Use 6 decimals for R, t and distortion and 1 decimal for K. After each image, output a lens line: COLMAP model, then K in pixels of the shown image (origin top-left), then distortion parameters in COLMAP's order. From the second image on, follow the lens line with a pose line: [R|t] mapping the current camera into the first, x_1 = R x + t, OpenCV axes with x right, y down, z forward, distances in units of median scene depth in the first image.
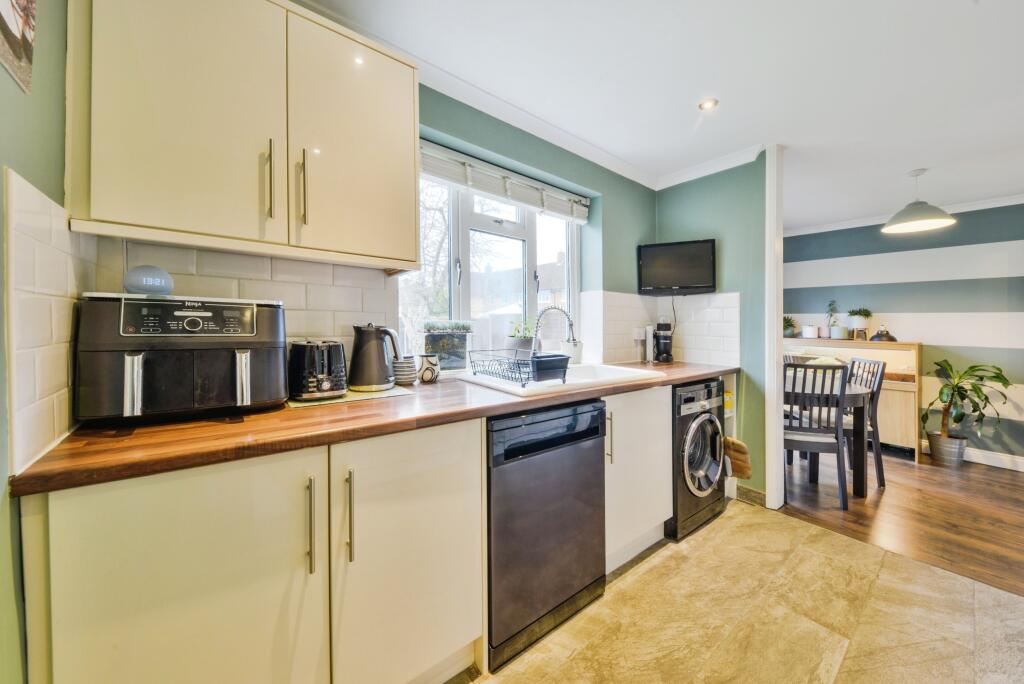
lens RADIAL K [[364.8, 0, 514.0], [0, 364.8, 321.5], [0, 0, 1]] dist [0.000607, -0.002482]
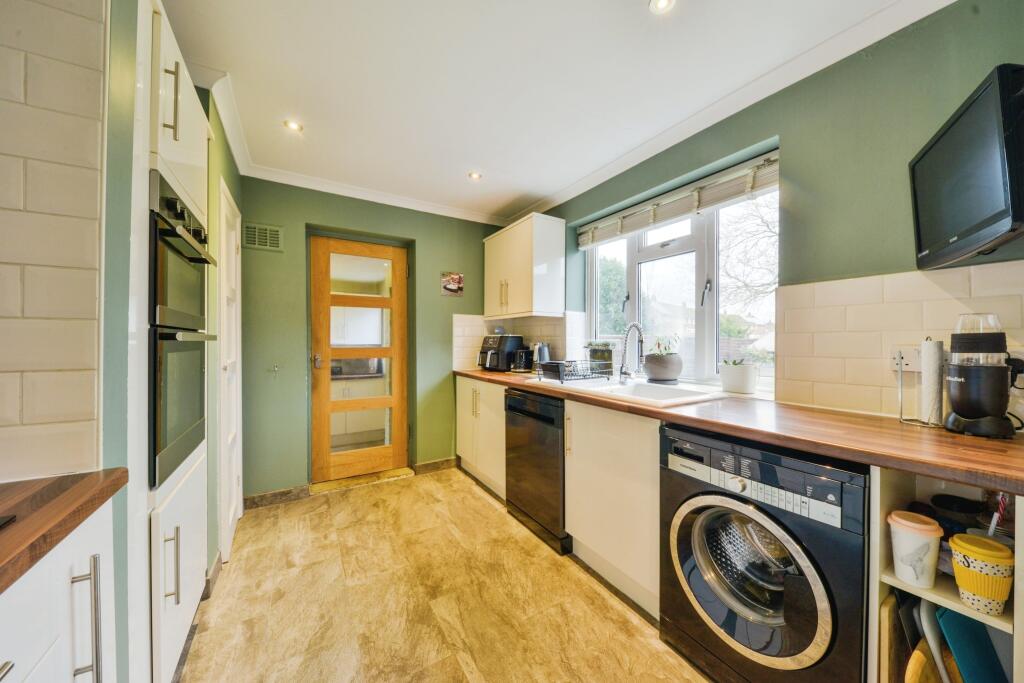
lens RADIAL K [[351.9, 0, 514.2], [0, 351.9, 348.6], [0, 0, 1]] dist [-0.000156, -0.006049]
pose [[-0.128885, 0.000569, -0.991659, 1.314864], [0.001558, 0.999999, 0.000371, 0.032317], [0.991658, -0.001497, -0.128886, 0.895176]]
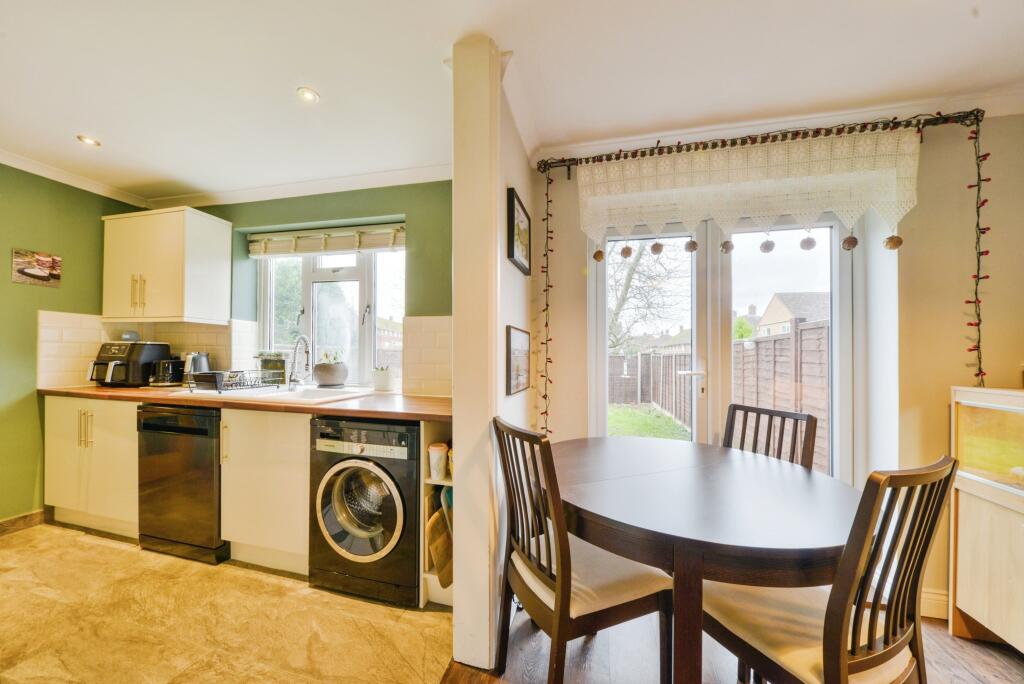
lens RADIAL K [[357.6, 0, 512.8], [0, 357.6, 357.0], [0, 0, 1]] dist [0.006088, -0.005601]
pose [[0.599635, -0.007527, -0.800239, 1.657600], [0.000812, 0.999961, -0.008797, 0.040265], [0.800273, 0.004625, 0.599617, 0.966061]]
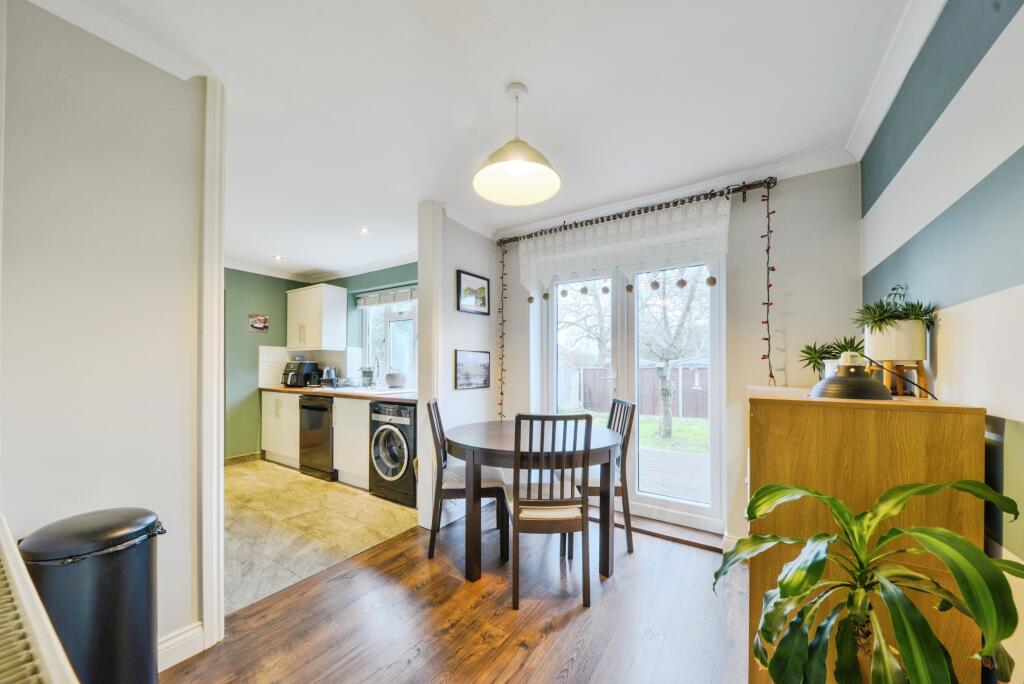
lens RADIAL K [[363.3, 0, 517.5], [0, 363.3, 369.5], [0, 0, 1]] dist [0.000877, 0.000060]
pose [[0.321229, -0.016419, -0.946859, 2.530026], [0.005717, 0.999865, -0.015399, 0.069356], [0.946984, -0.000466, 0.321279, 1.239734]]
